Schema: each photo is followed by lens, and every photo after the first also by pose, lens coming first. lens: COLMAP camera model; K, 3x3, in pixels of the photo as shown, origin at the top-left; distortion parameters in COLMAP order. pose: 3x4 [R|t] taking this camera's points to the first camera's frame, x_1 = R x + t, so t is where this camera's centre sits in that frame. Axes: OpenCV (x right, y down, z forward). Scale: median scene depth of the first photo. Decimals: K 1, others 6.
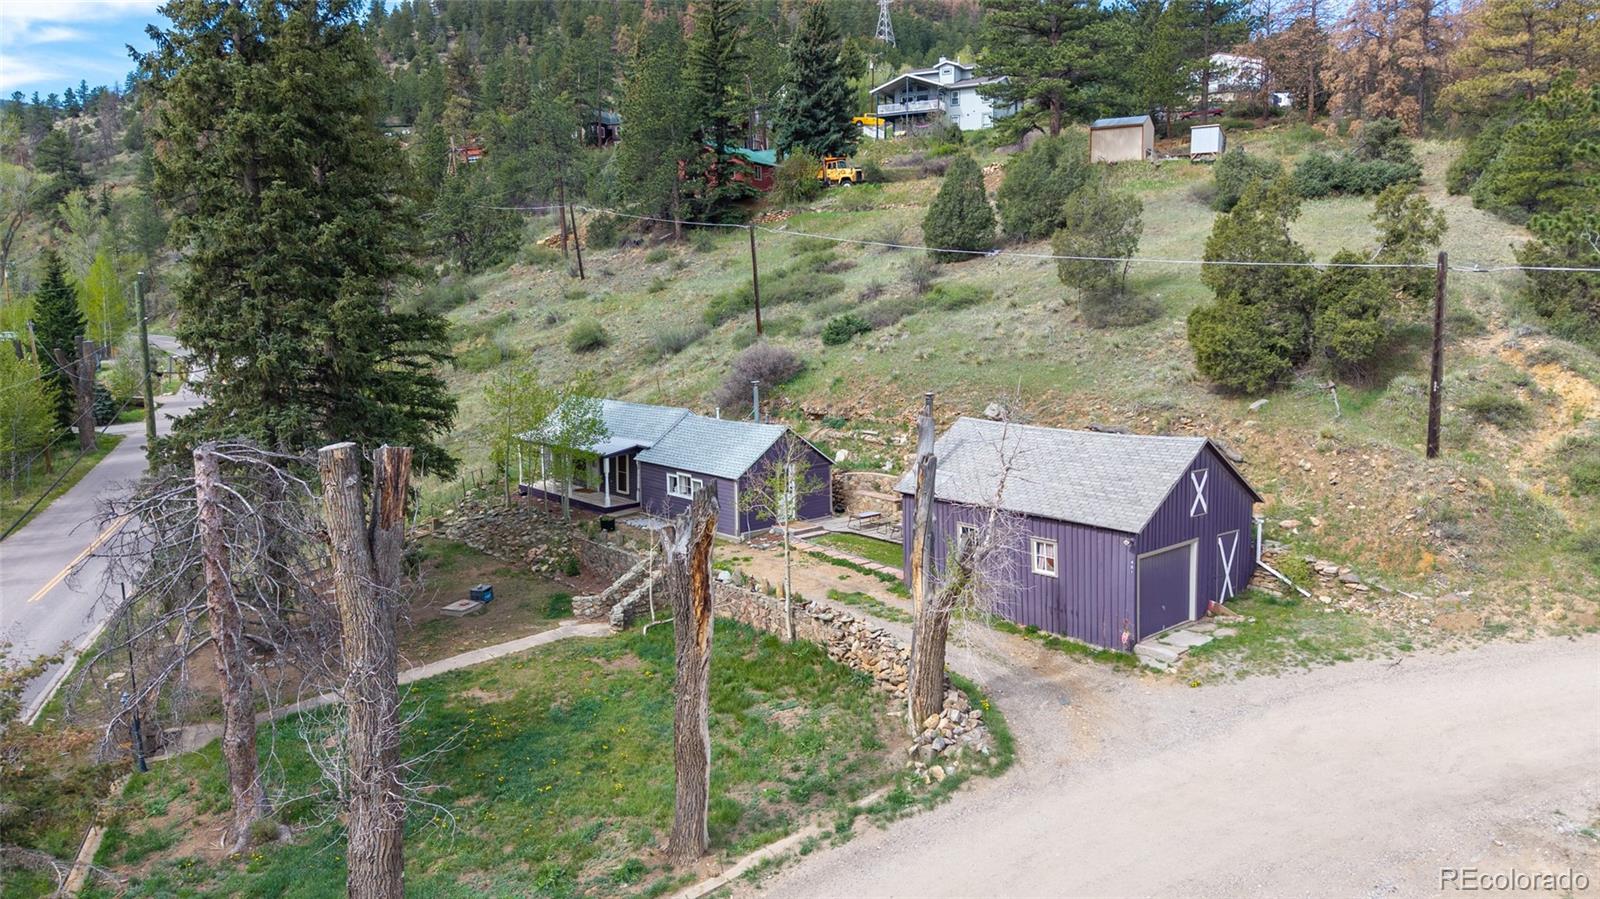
lens RADIAL K [[1075.5, 0, 803.6], [0, 1075.5, 461.8], [0, 0, 1]] dist [0.031031, -0.034291]
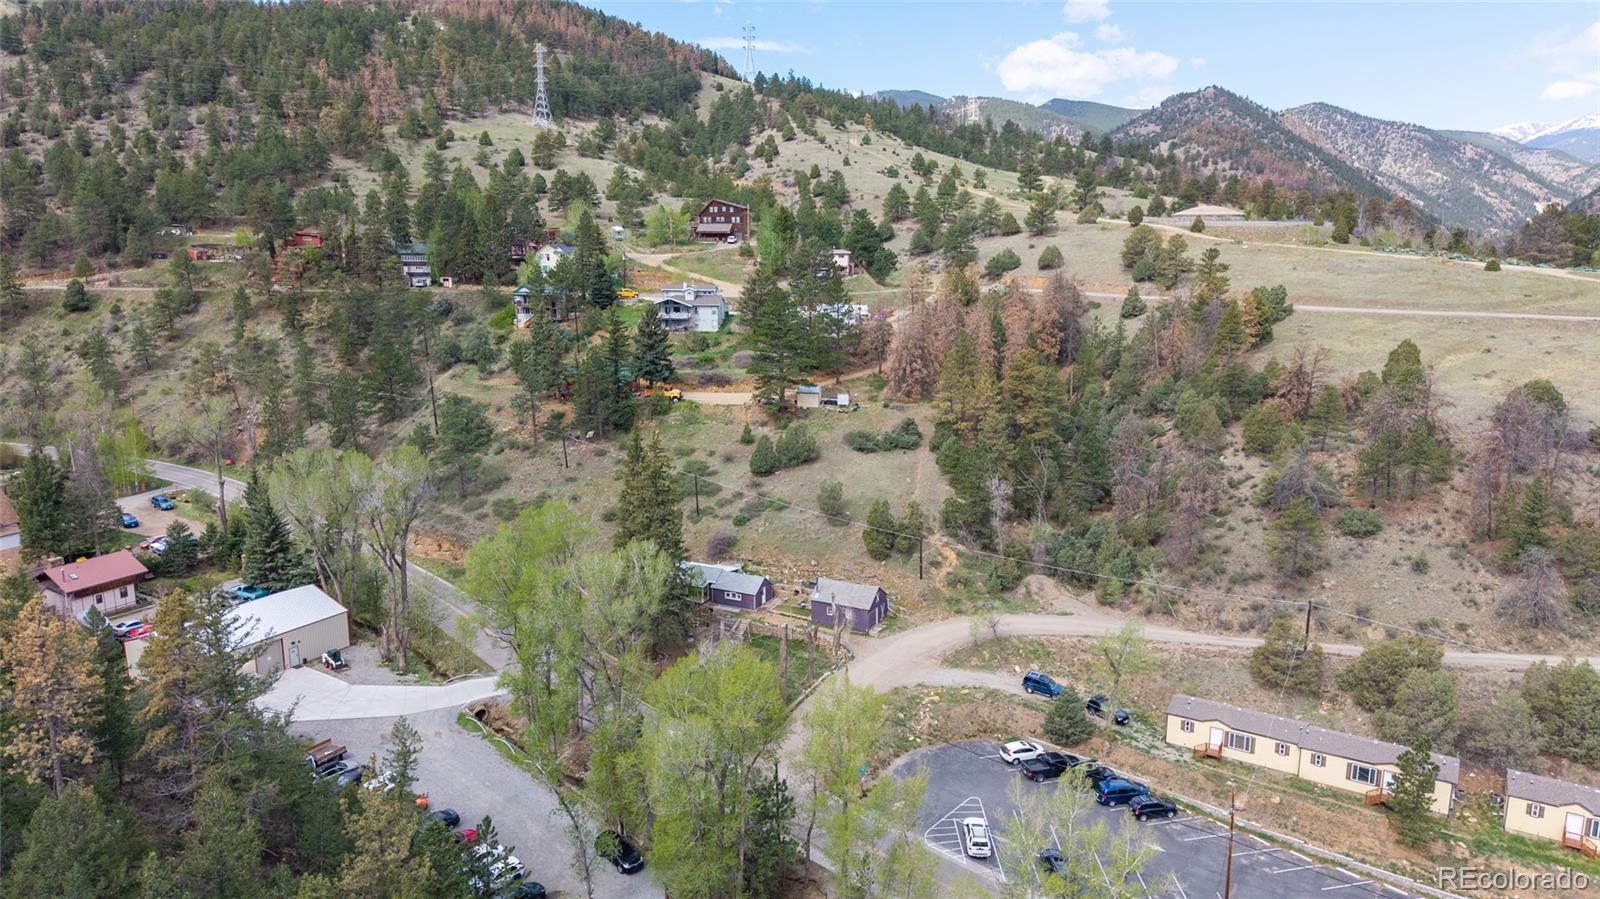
lens RADIAL K [[1075.5, 0, 803.3], [0, 1075.5, 447.7], [0, 0, 1]] dist [0.031031, -0.034291]
pose [[0.926310, -0.065264, 0.371067, -0.785187], [0.046491, 0.997156, 0.059324, -0.438977], [-0.373883, -0.037701, 0.926709, -1.542917]]
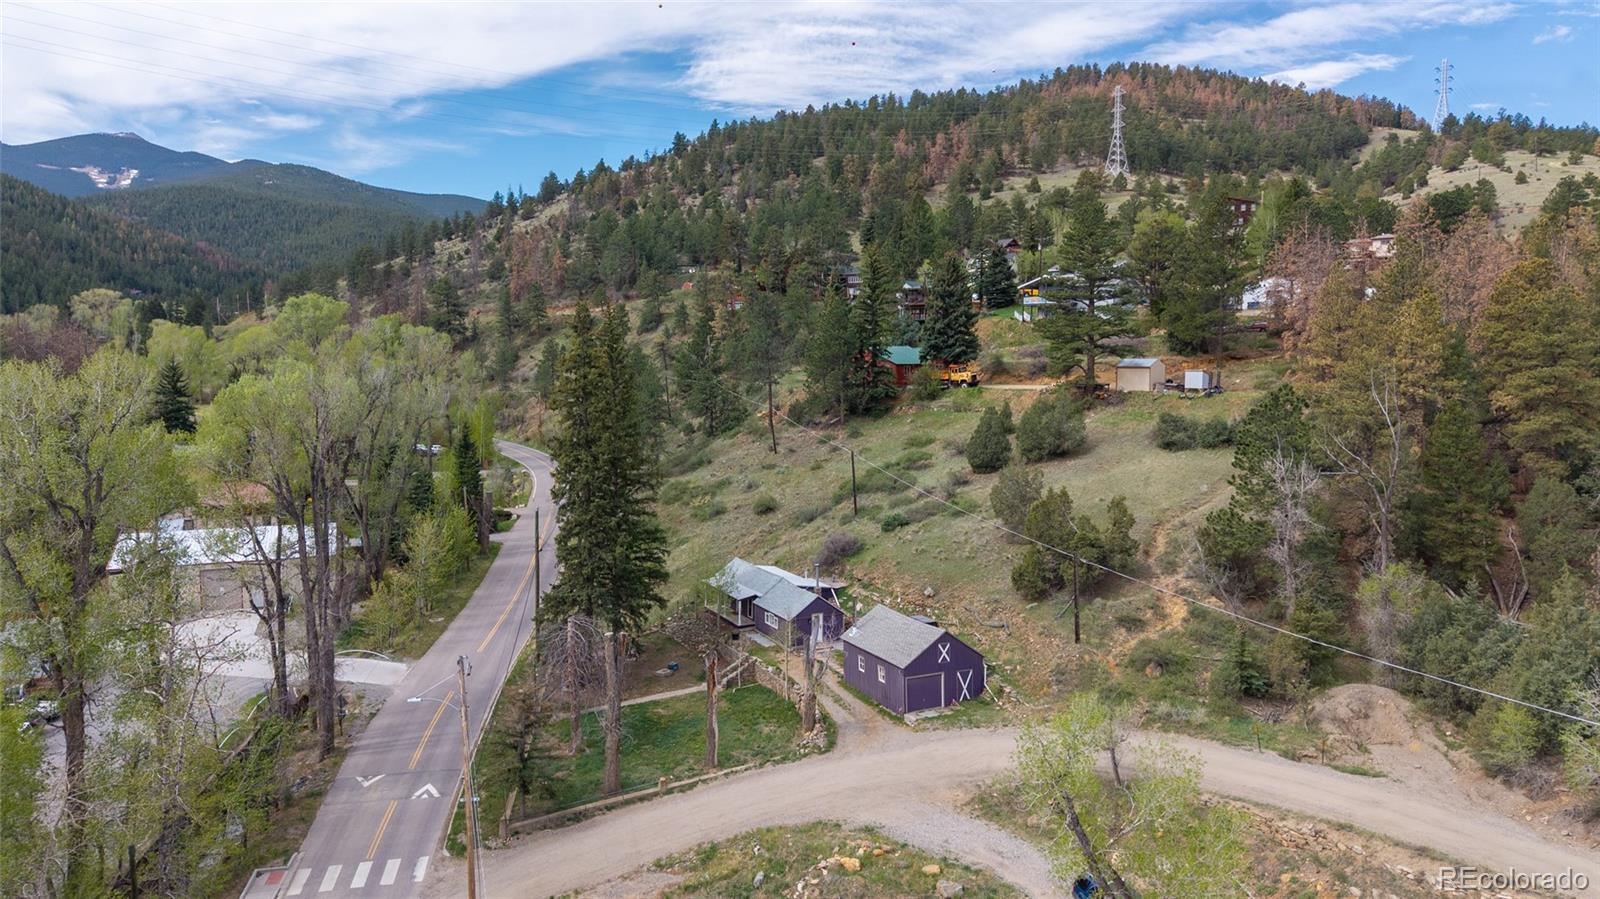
lens RADIAL K [[1075.5, 0, 806.3], [0, 1075.5, 456.0], [0, 0, 1]] dist [0.031031, -0.034291]
pose [[0.969197, 0.034295, -0.243887, 0.298734], [-0.048666, 0.997400, -0.053142, -0.124172], [0.241430, 0.063374, 0.968347, -0.663450]]
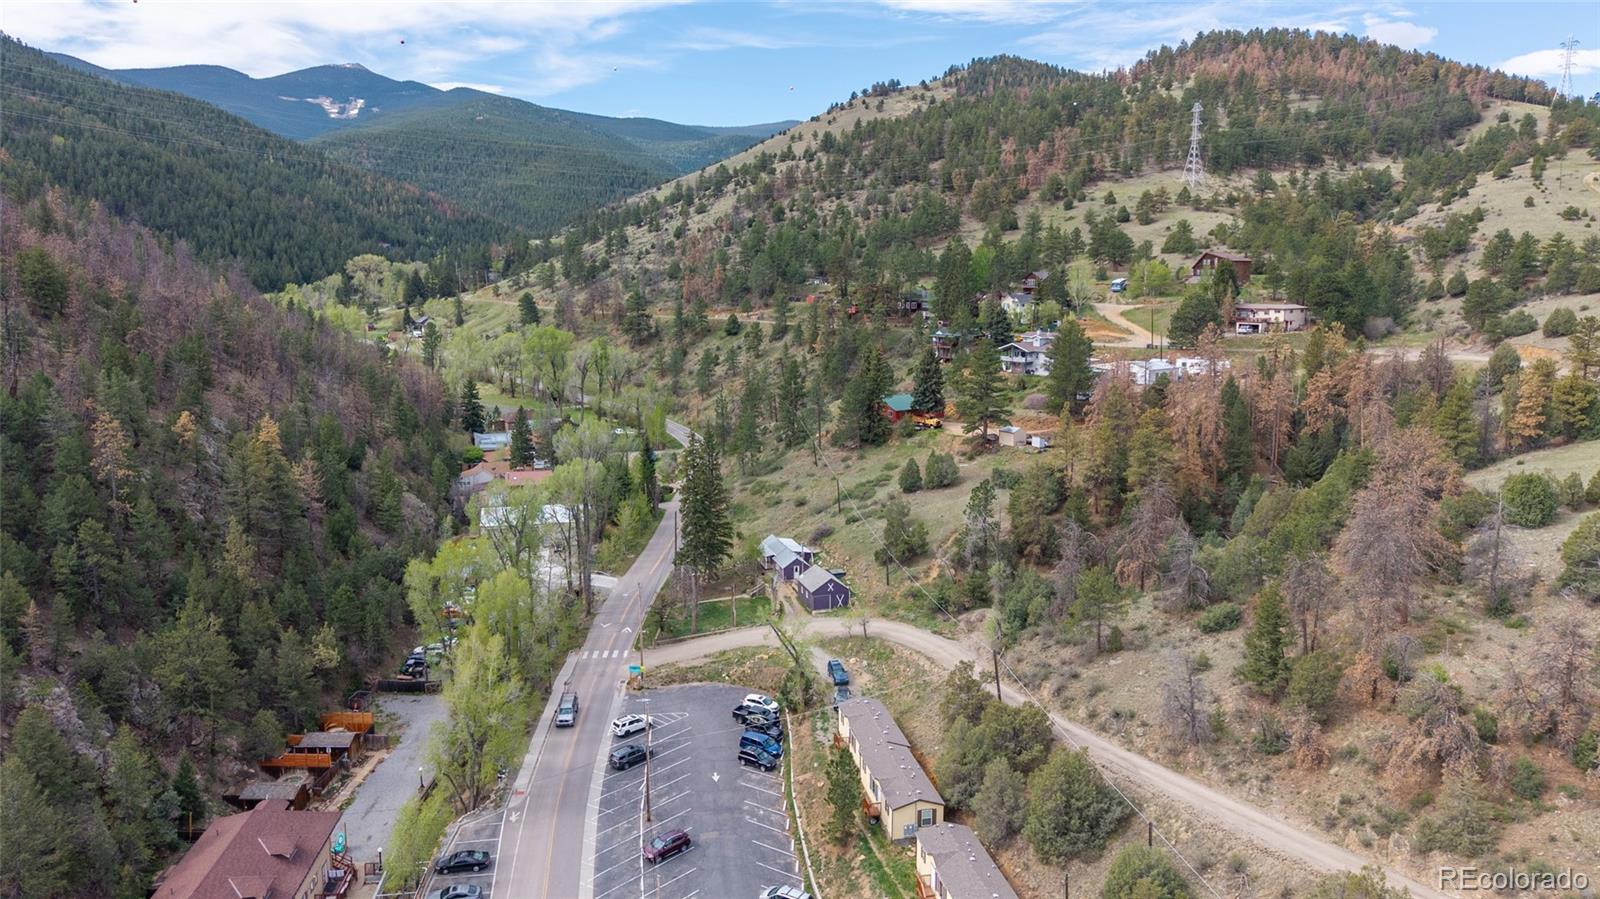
lens RADIAL K [[1075.5, 0, 799.8], [0, 1075.5, 447.5], [0, 0, 1]] dist [0.031031, -0.034291]
pose [[0.912443, 0.080436, -0.401221, 1.163267], [-0.075341, 0.996751, 0.028489, -0.410098], [0.402209, 0.004234, 0.915538, -2.055821]]
